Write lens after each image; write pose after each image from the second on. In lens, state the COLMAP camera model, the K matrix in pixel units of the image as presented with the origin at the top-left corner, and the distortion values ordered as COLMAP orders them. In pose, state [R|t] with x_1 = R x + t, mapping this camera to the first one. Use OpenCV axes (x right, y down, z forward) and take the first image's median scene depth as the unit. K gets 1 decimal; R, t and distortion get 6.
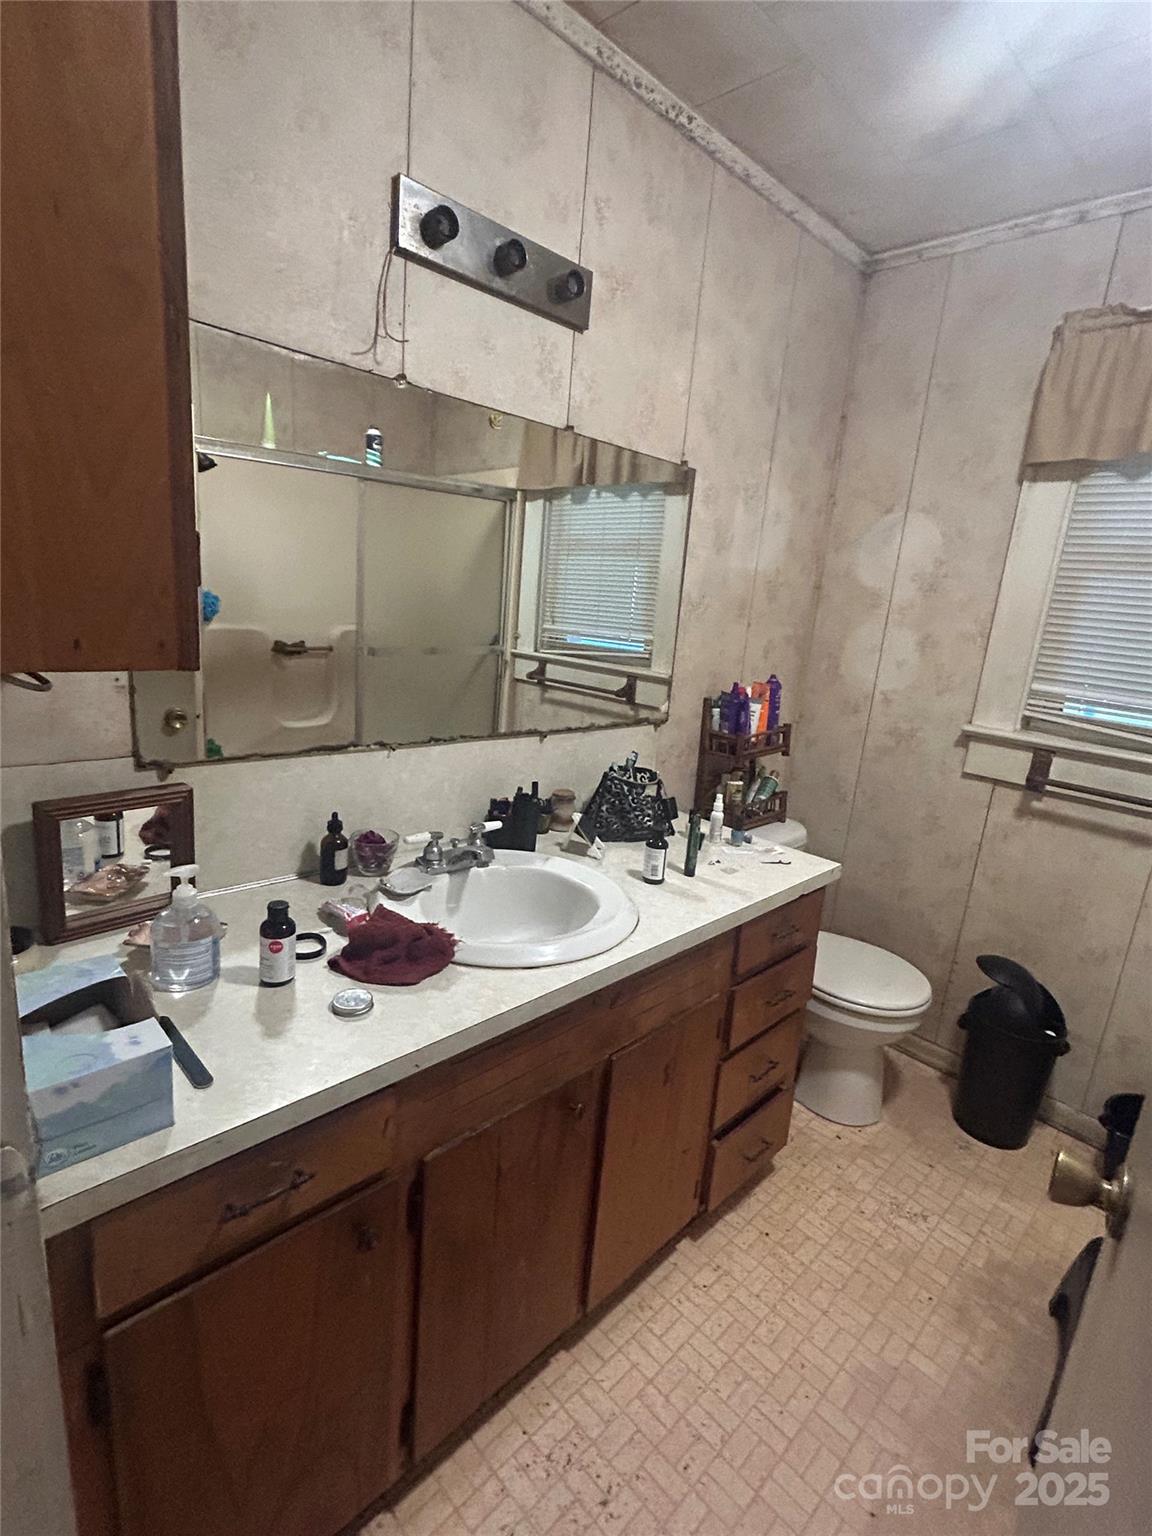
lens RADIAL K [[729.4, 0, 579.9], [0, 729.4, 771.6], [0, 0, 1]] dist [0.001017, 0.000123]
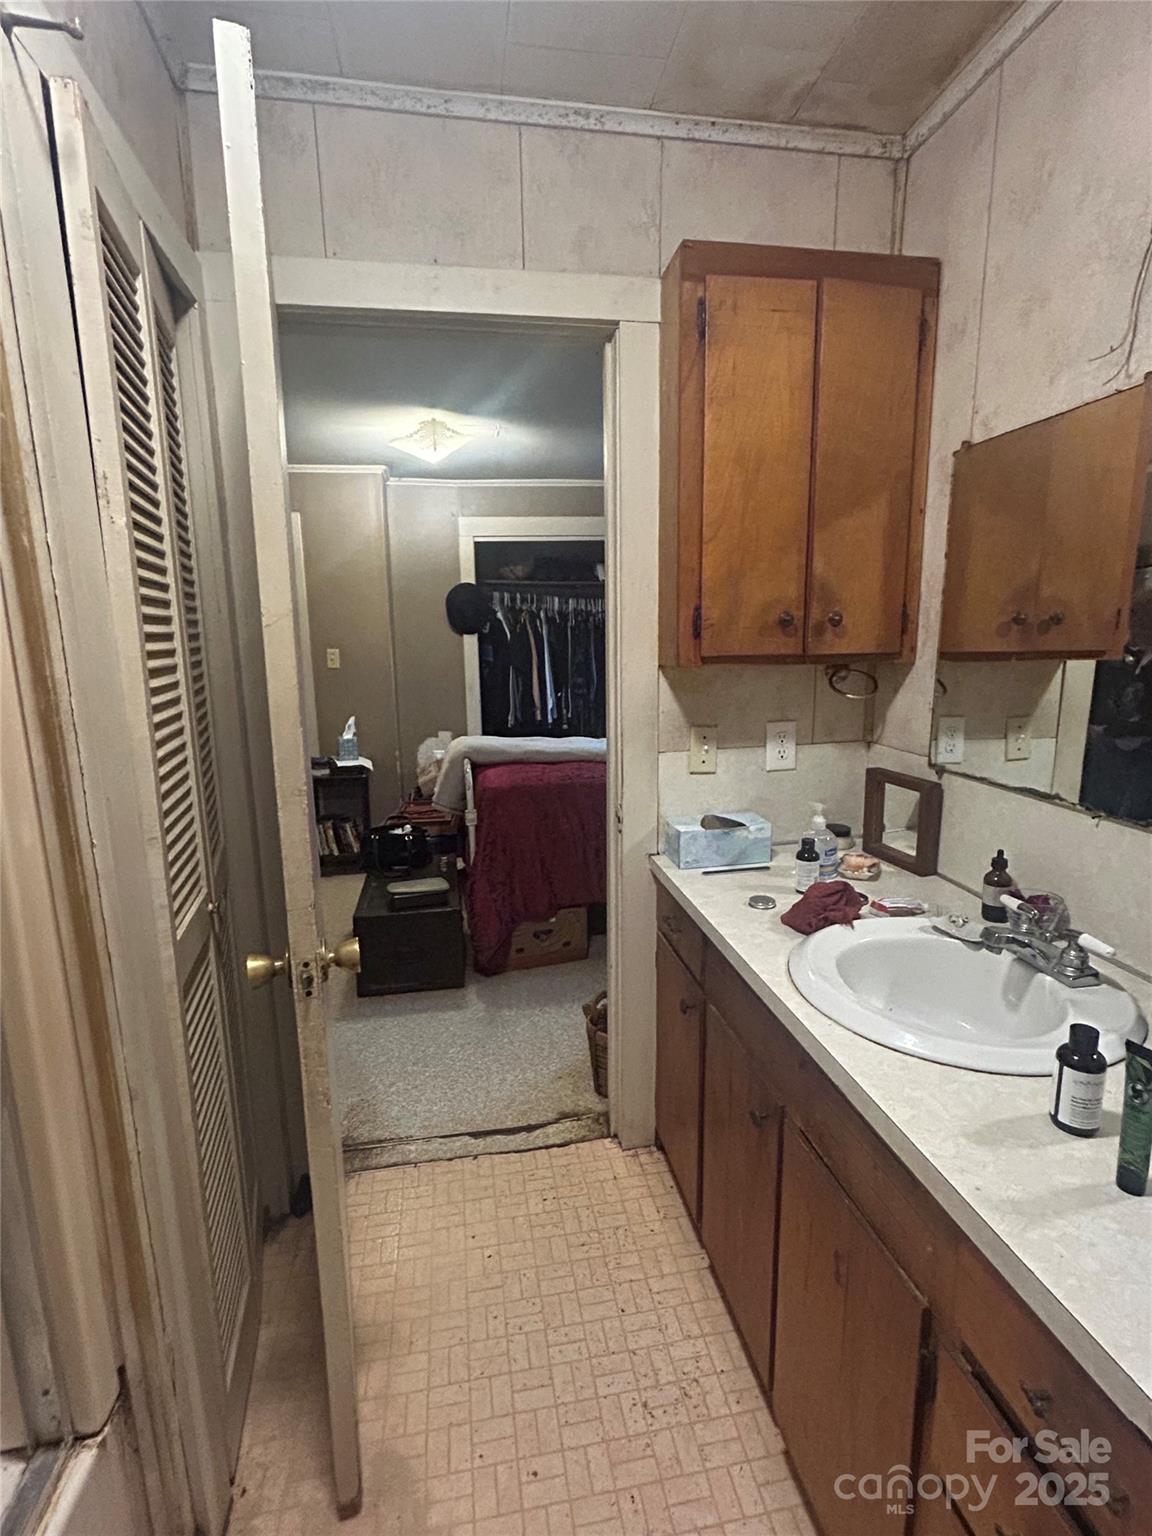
lens RADIAL K [[729.4, 0, 576.8], [0, 729.4, 767.4], [0, 0, 1]] dist [0.001017, 0.000123]
pose [[-0.569297, 0.072167, -0.818958, 0.924776], [-0.229214, 0.942708, 0.242409, -0.182721], [0.789533, 0.325719, -0.520140, 1.145717]]
